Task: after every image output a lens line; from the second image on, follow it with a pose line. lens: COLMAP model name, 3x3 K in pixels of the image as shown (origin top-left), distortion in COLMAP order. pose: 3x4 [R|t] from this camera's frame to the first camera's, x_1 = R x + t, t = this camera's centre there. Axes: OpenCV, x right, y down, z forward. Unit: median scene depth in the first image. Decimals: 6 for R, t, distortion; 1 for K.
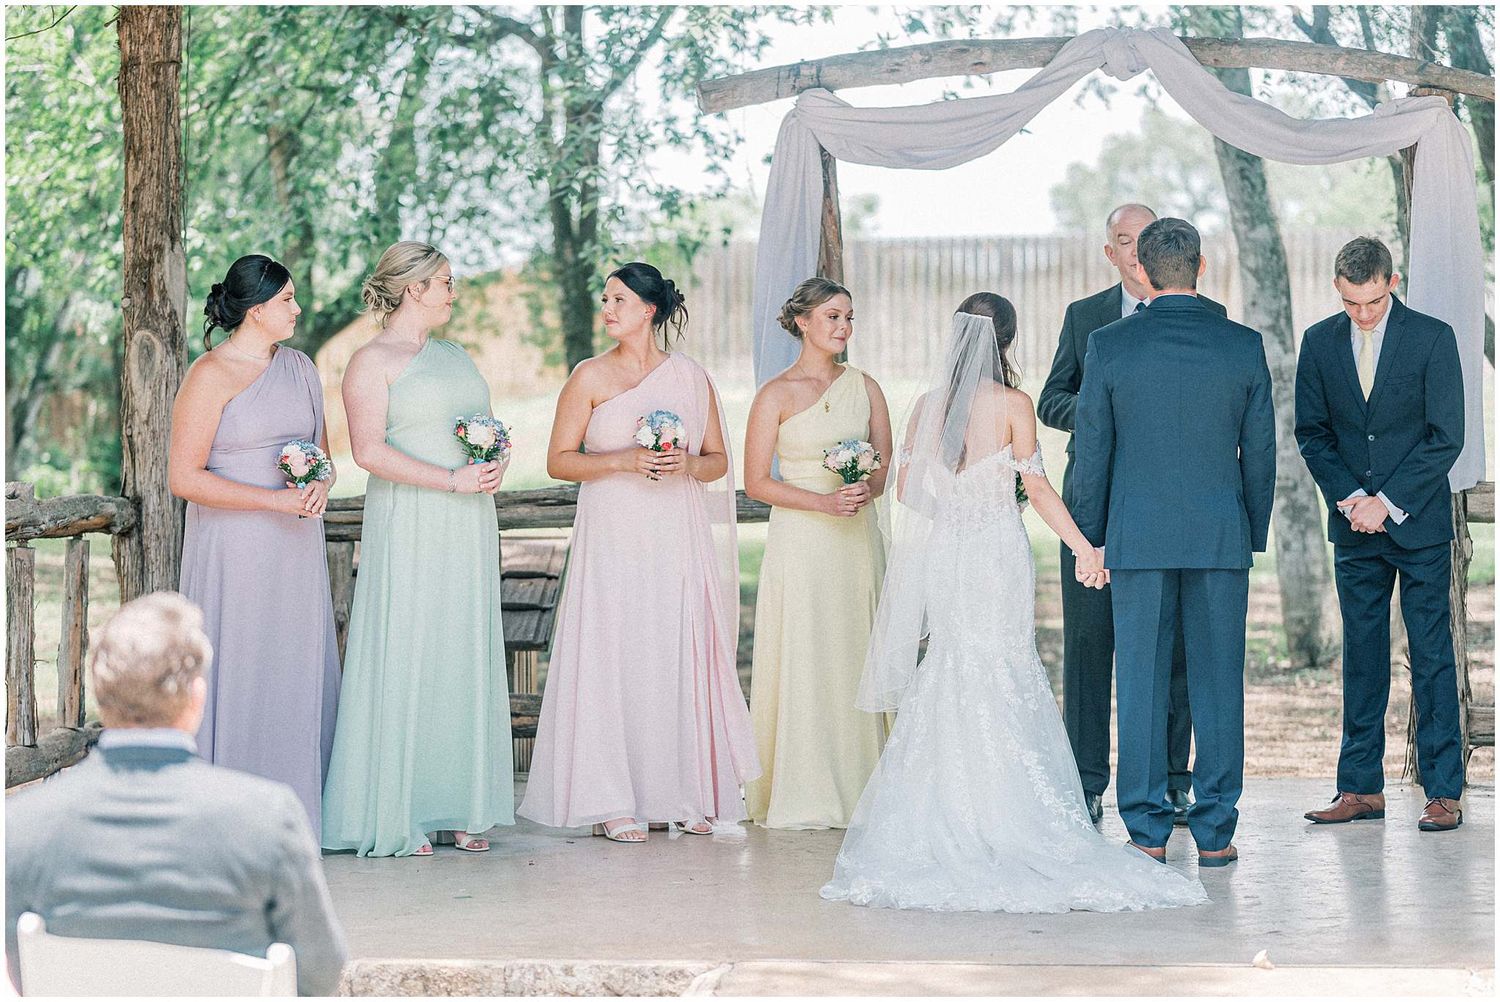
lens RADIAL K [[3859.9, 0, 743.5], [0, 3859.9, 504.0], [0, 0, 1]] dist [0.039281, 0.000000]
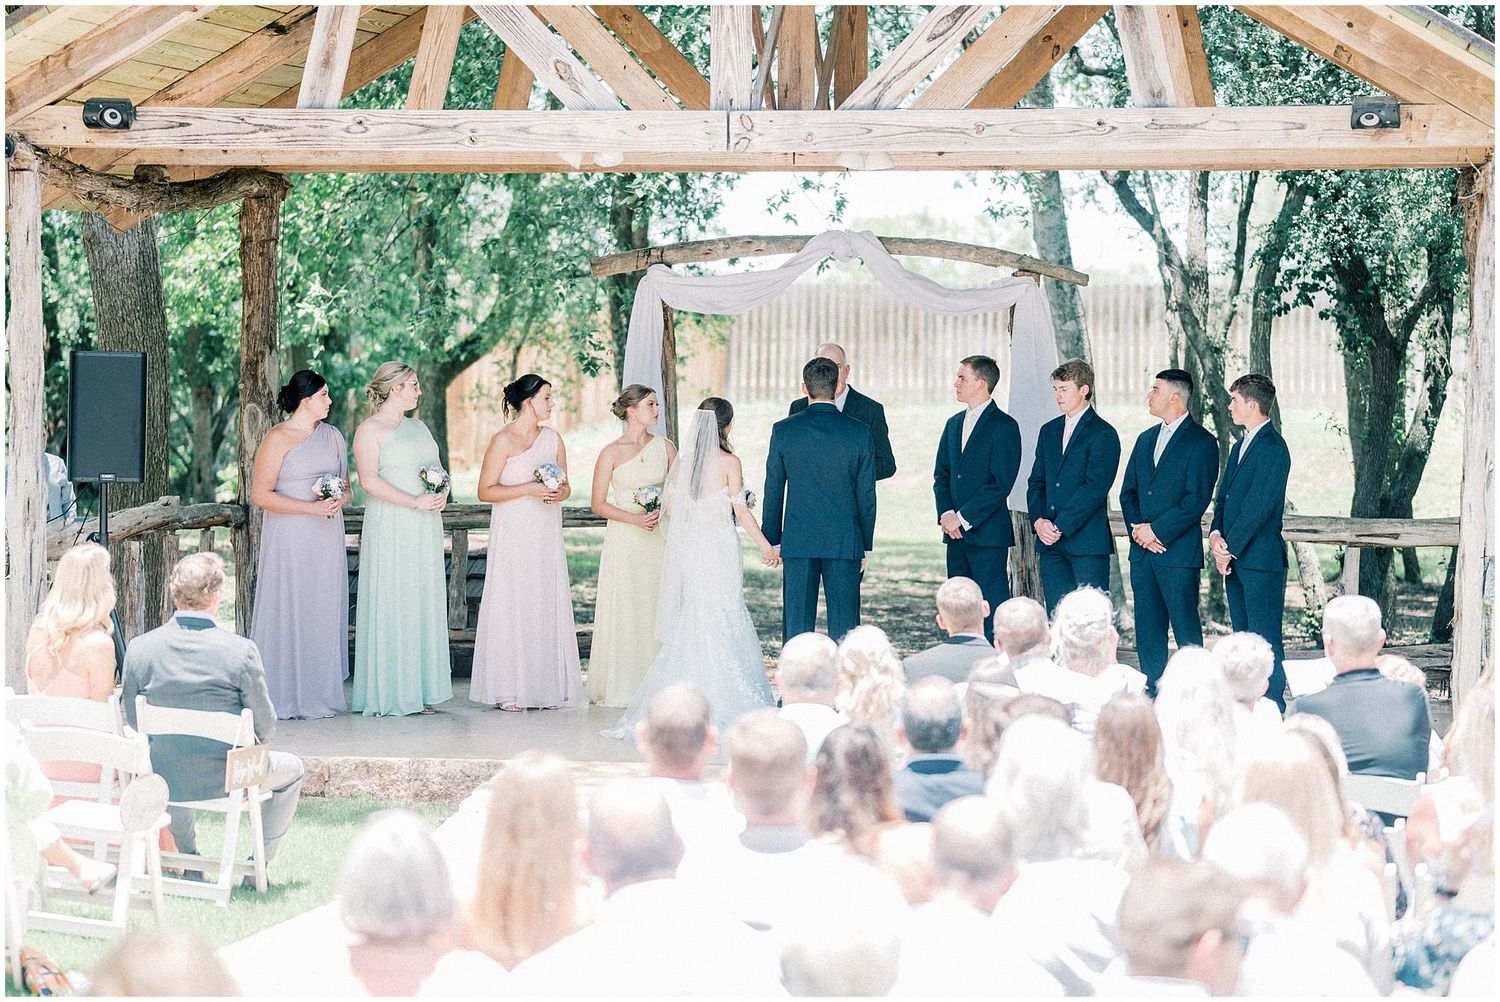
lens RADIAL K [[3859.9, 0, 755.2], [0, 3859.9, 499.9], [0, 0, 1]] dist [0.039281, 0.000000]
pose [[0.998490, 0.017382, -0.052112, 0.160120], [-0.017434, 0.999848, -0.000546, -0.007520], [0.052095, 0.001453, 0.998641, -0.695673]]
